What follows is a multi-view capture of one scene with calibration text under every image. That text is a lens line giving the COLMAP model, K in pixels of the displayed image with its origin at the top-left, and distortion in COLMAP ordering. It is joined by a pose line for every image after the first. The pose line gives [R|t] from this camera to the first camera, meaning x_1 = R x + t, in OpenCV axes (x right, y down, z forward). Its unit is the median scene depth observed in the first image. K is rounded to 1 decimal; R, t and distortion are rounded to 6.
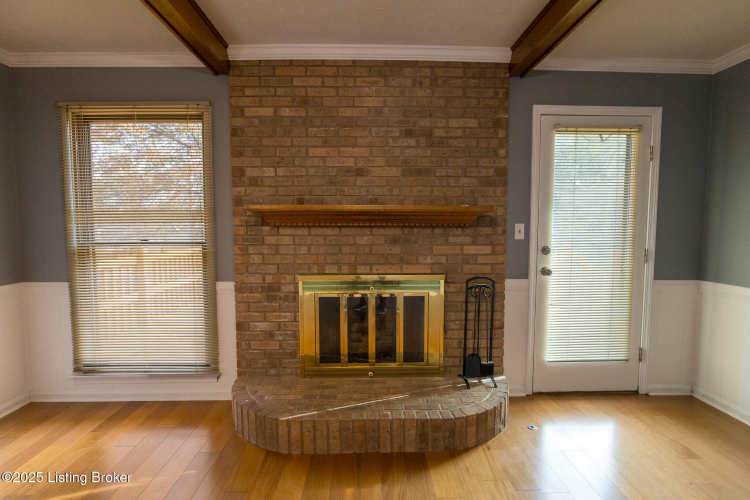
lens RADIAL K [[370.6, 0, 373.8], [0, 370.6, 244.8], [0, 0, 1]] dist [-0.019185, 0.002626]
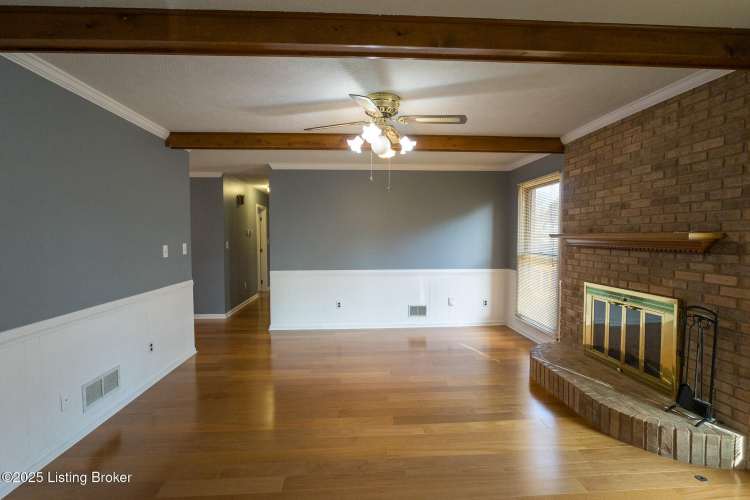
lens RADIAL K [[370.6, 0, 374.4], [0, 370.6, 250.8], [0, 0, 1]] dist [-0.019185, 0.002626]
pose [[0.035198, 0.039720, -0.998591, 1.170527], [-0.069159, 0.996911, 0.037216, -0.032477], [0.996985, 0.067752, 0.037836, 0.123677]]
